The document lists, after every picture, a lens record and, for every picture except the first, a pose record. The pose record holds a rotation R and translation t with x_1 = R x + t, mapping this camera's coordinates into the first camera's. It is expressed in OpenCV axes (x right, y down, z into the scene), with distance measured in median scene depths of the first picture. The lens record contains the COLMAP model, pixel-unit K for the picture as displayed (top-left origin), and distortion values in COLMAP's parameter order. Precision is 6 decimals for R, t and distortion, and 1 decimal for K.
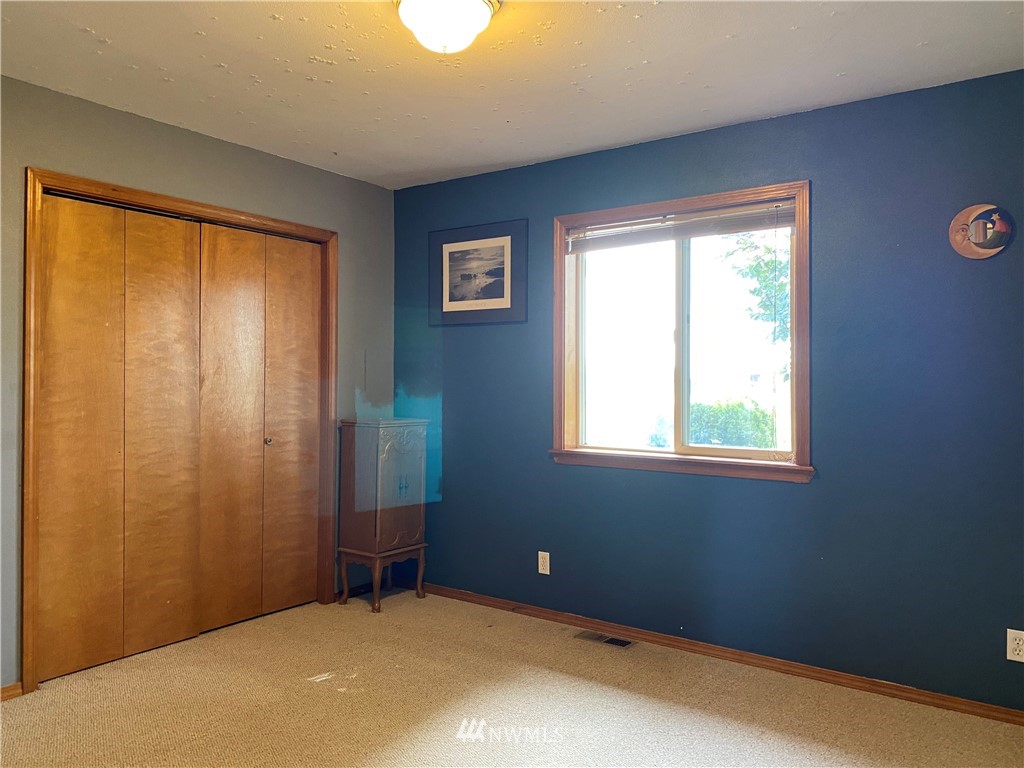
lens RADIAL K [[786.4, 0, 509.8], [0, 786.4, 384.8], [0, 0, 1]] dist [0.037629, -0.048287]
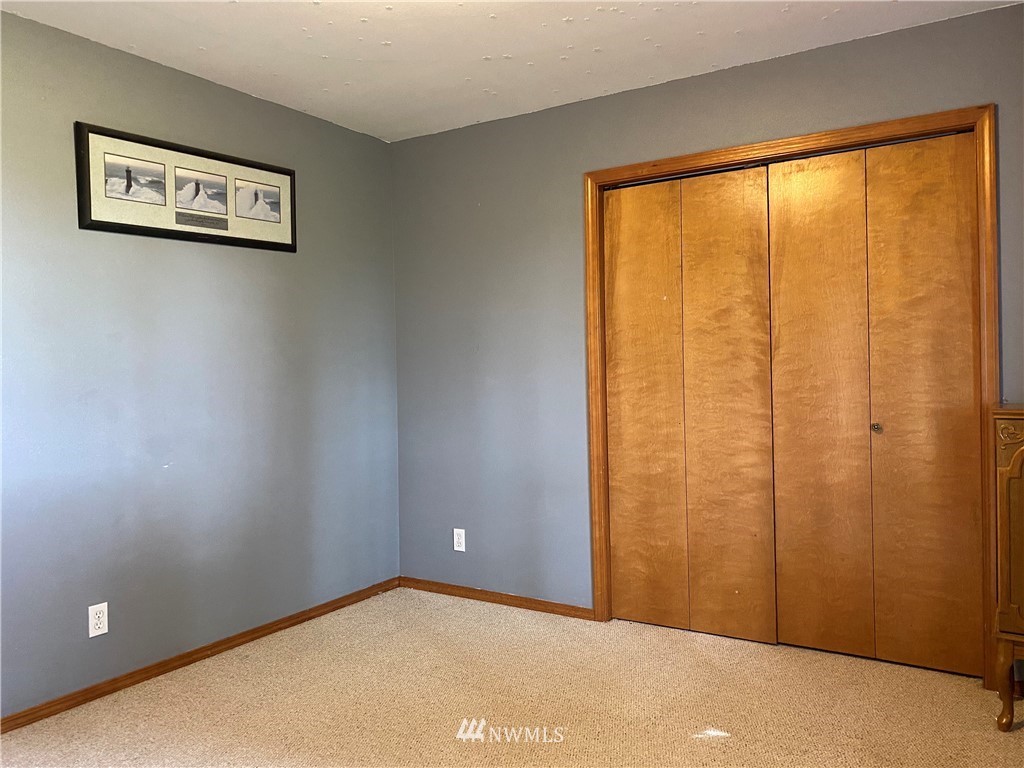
lens RADIAL K [[786.4, 0, 510.1], [0, 786.4, 380.1], [0, 0, 1]] dist [0.037629, -0.048287]
pose [[0.048176, 0.009292, -0.998796, 0.488159], [0.016575, 0.999812, 0.010101, 0.015930], [0.998701, -0.017042, 0.048013, 0.727896]]
